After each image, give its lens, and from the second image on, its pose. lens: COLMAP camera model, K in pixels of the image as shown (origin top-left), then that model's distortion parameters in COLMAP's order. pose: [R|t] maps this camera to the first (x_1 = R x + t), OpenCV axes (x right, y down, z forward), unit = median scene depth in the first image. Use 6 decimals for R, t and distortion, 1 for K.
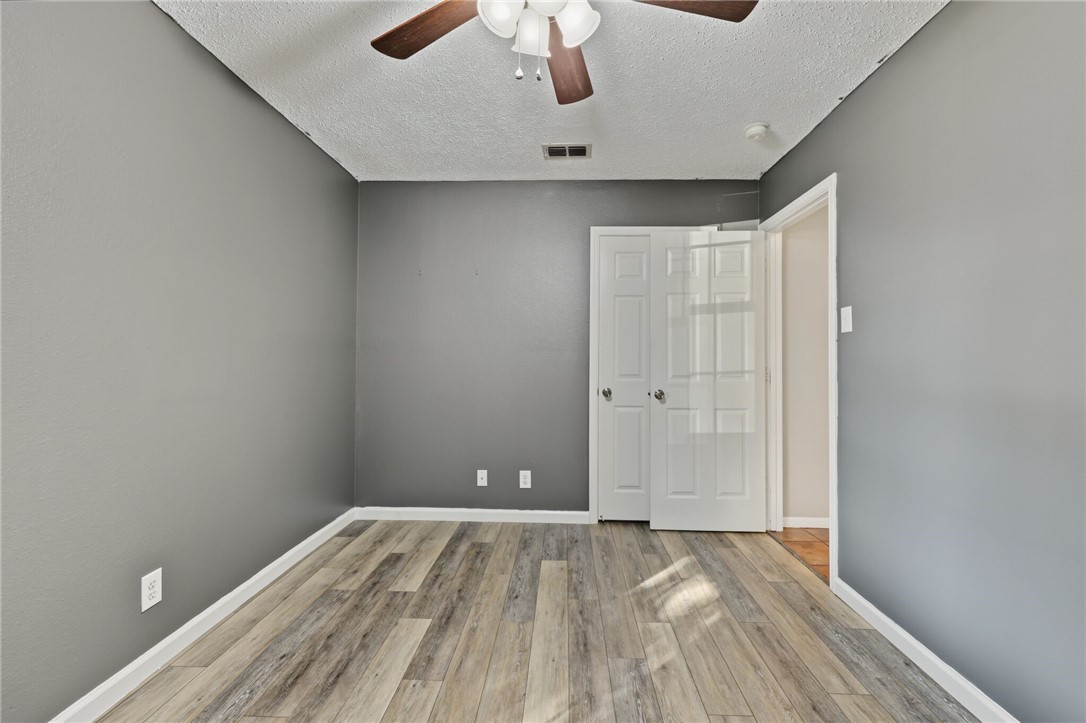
lens RADIAL K [[446.4, 0, 544.8], [0, 446.4, 358.6], [0, 0, 1]] dist [0.001860, 0.000342]
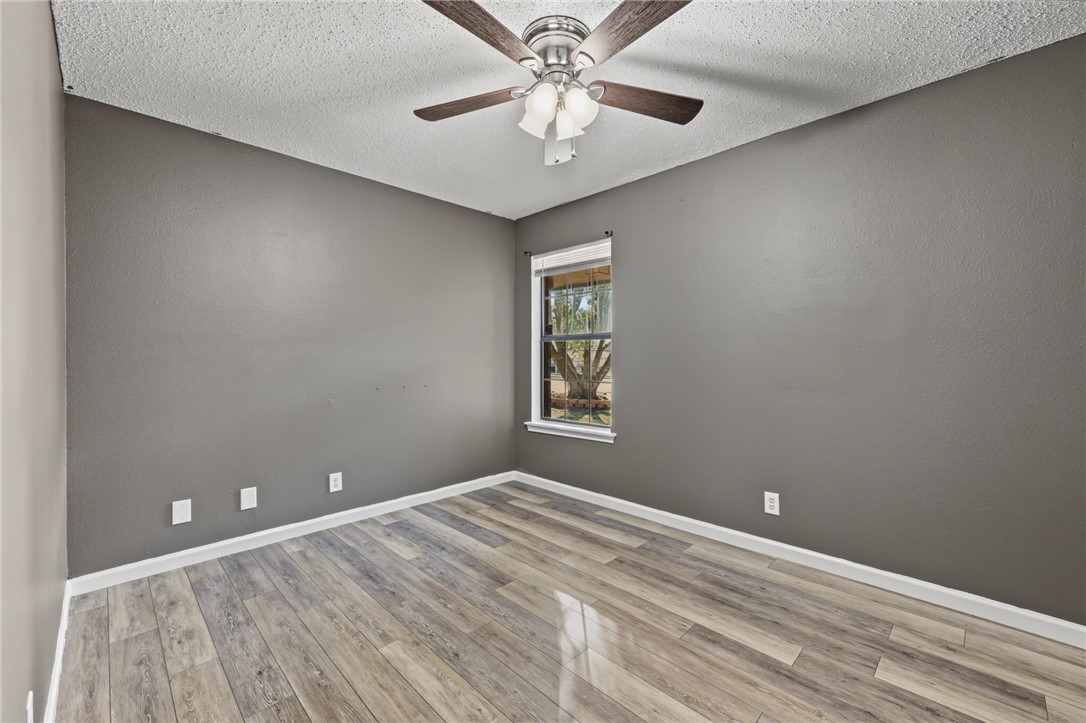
lens RADIAL K [[446.4, 0, 544.3], [0, 446.4, 360.5], [0, 0, 1]] dist [0.001860, 0.000342]
pose [[-0.681552, 0.002435, -0.731766, 0.680268], [-0.001570, 0.999987, 0.004789, 0.009496], [0.731768, 0.004412, -0.681540, 1.242097]]
